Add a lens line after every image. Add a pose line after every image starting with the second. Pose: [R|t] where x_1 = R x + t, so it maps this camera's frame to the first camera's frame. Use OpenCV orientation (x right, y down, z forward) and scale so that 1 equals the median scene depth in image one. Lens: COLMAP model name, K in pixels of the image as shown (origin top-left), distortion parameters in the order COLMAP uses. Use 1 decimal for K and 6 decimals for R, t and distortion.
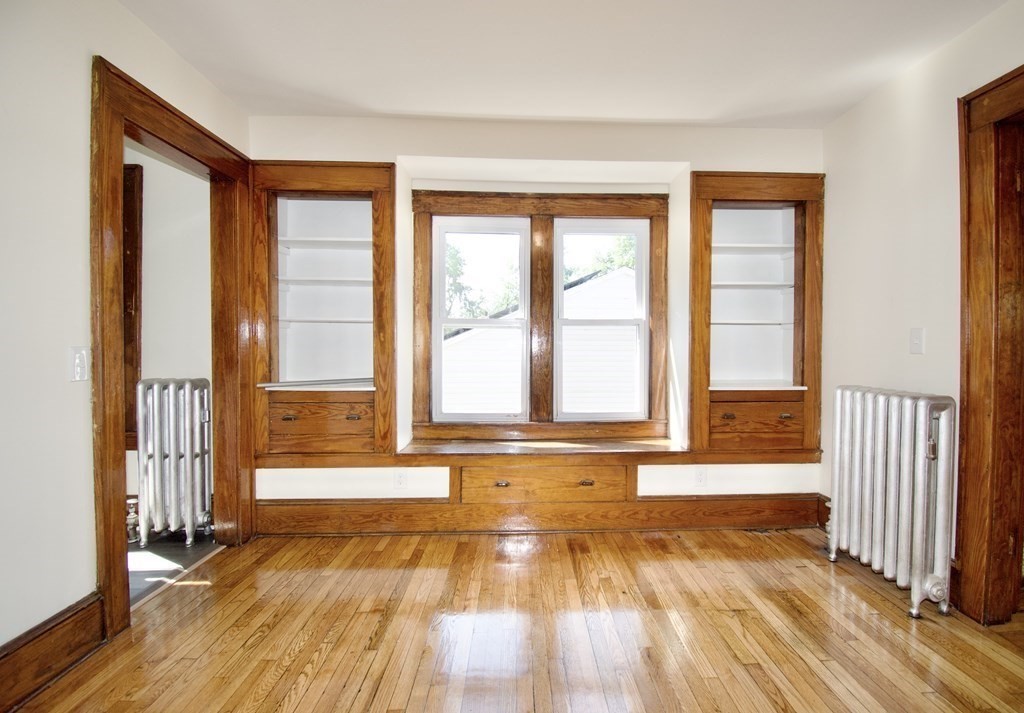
lens RADIAL K [[490.1, 0, 528.3], [0, 490.1, 357.9], [0, 0, 1]] dist [0.002553, -0.019130]
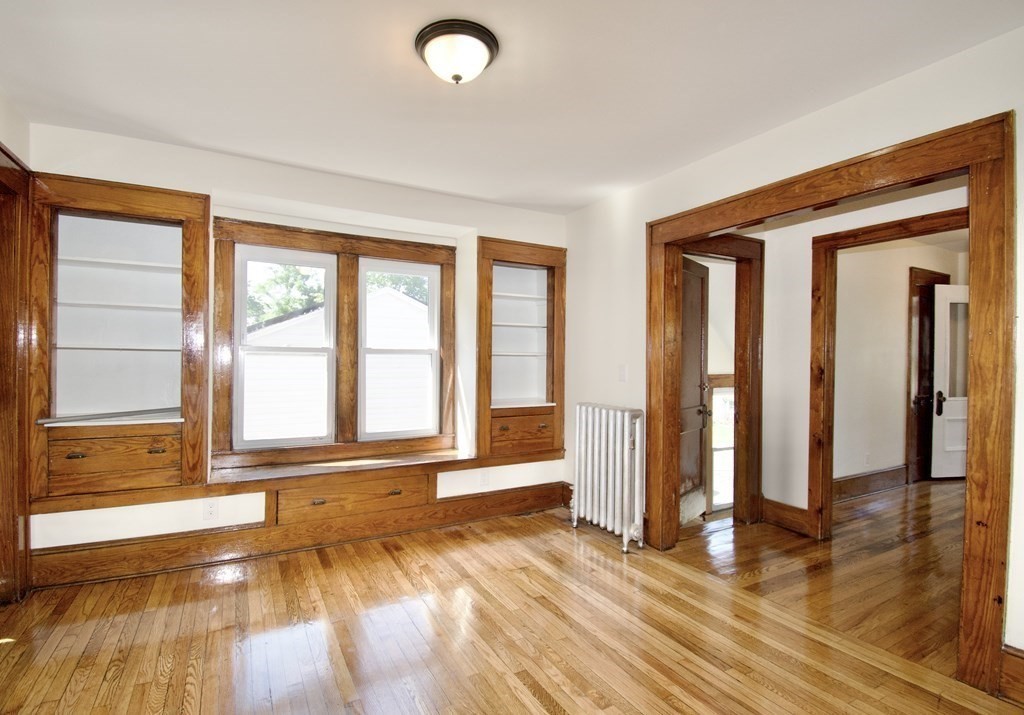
lens RADIAL K [[490.1, 0, 514.0], [0, 490.1, 365.6], [0, 0, 1]] dist [0.002553, -0.019130]
pose [[0.890135, 0.003505, 0.455684, -0.172730], [0.002029, 0.999930, -0.011656, -0.033421], [-0.455693, 0.011300, 0.890065, -0.177623]]
